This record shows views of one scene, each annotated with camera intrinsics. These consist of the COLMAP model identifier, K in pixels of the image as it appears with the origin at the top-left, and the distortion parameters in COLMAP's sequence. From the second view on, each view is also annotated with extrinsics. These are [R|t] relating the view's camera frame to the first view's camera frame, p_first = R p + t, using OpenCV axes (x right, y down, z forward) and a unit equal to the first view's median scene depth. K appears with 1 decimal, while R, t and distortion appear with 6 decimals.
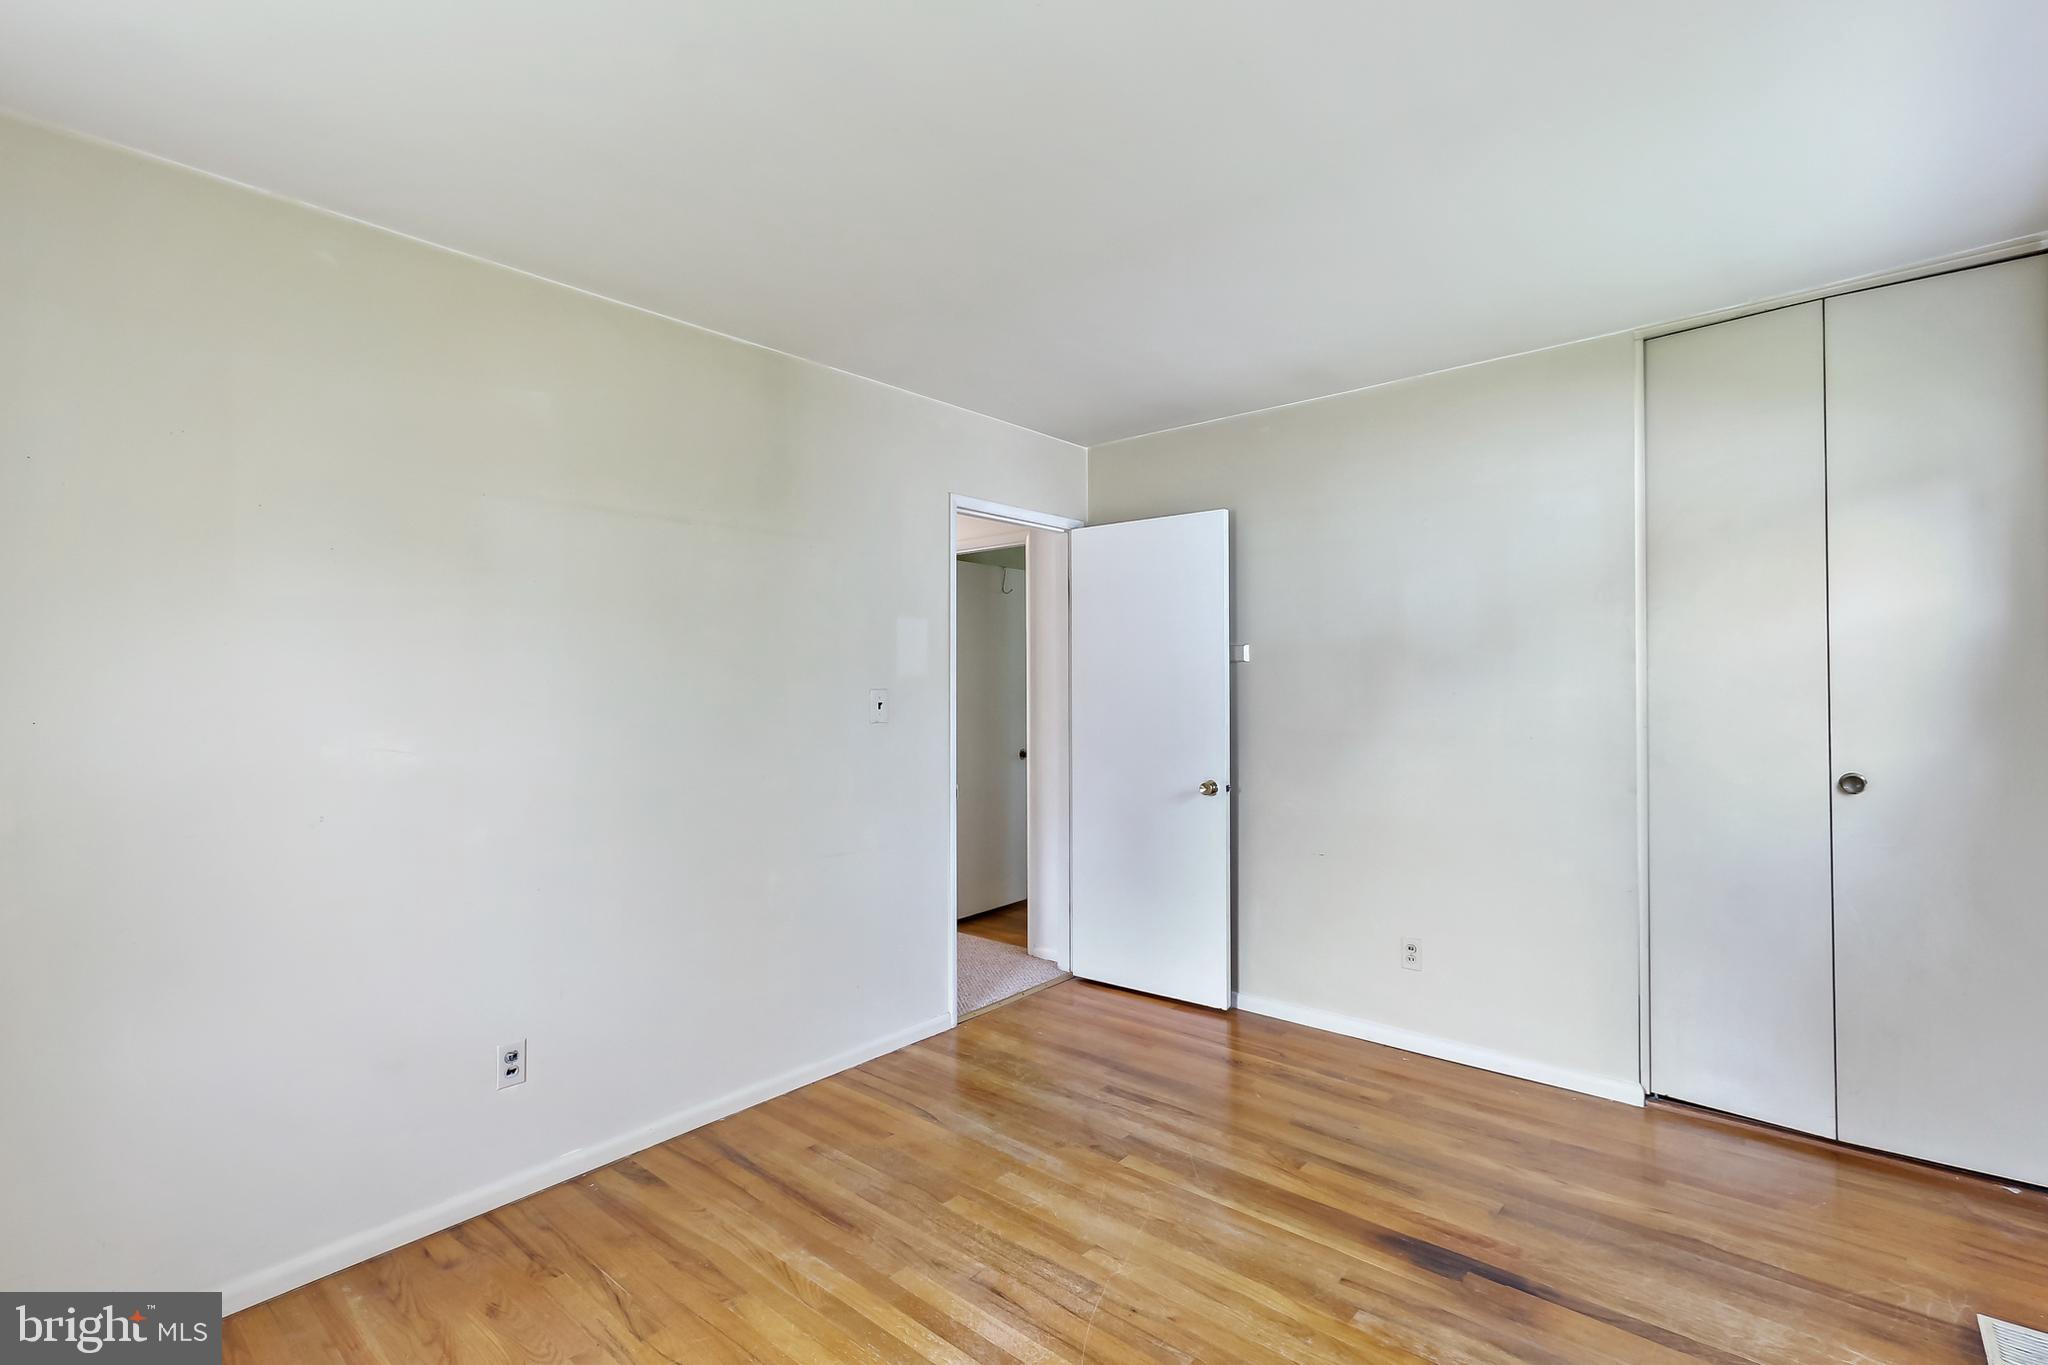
lens RADIAL K [[930.3, 0, 1034.9], [0, 930.3, 678.6], [0, 0, 1]] dist [0.003981, -0.000317]
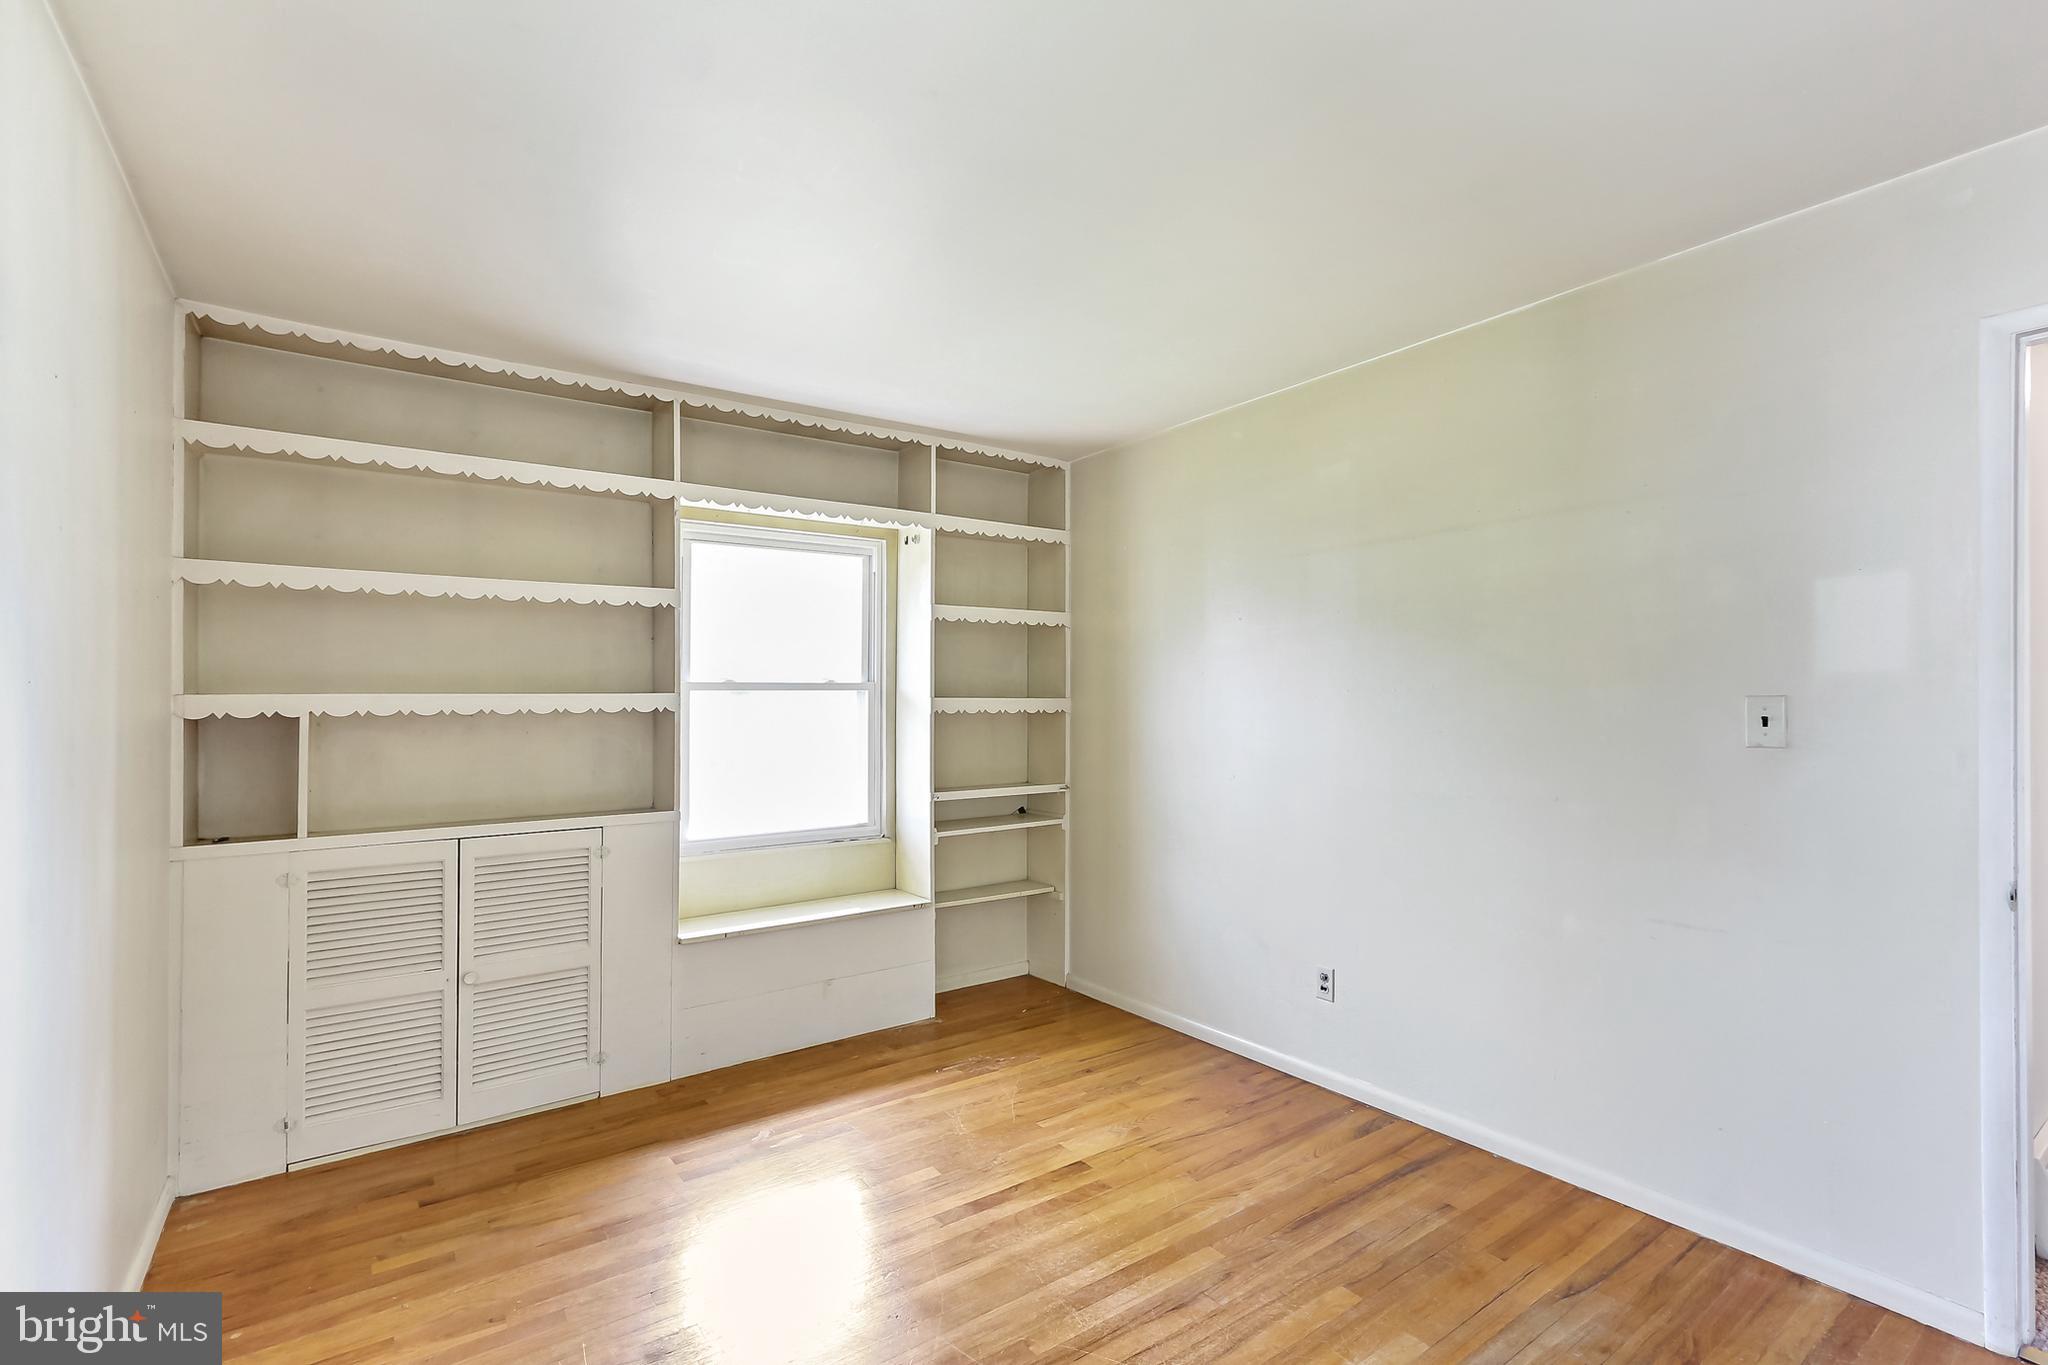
lens RADIAL K [[930.3, 0, 1034.1], [0, 930.3, 691.6], [0, 0, 1]] dist [0.003981, -0.000317]
pose [[-0.234429, 0.001279, -0.972132, 0.809751], [0.026698, 0.999630, -0.005123, -0.002489], [0.971767, -0.027155, -0.234377, 0.919126]]
